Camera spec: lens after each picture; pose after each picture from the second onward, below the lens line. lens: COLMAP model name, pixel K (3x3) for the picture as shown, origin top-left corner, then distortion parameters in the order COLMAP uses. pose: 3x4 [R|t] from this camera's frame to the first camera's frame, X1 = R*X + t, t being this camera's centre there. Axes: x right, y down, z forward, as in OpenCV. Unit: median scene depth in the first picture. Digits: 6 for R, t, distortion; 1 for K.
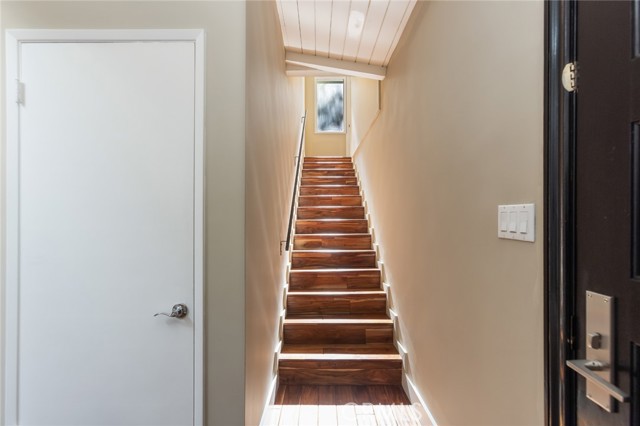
lens RADIAL K [[288.4, 0, 318.5], [0, 288.4, 213.2], [0, 0, 1]] dist [-0.002108, 0.000353]
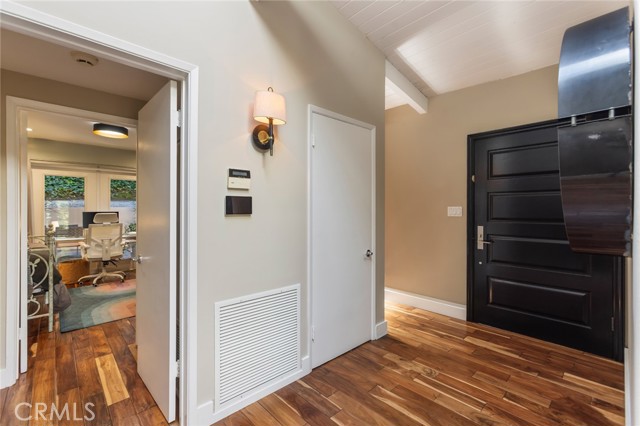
lens RADIAL K [[288.4, 0, 321.2], [0, 288.4, 212.1], [0, 0, 1]] dist [-0.002108, 0.000353]
pose [[0.721395, 0.000693, 0.692524, -2.266381], [-0.002851, 0.999994, 0.001968, 0.023183], [-0.692518, -0.003394, 0.721392, -0.331791]]
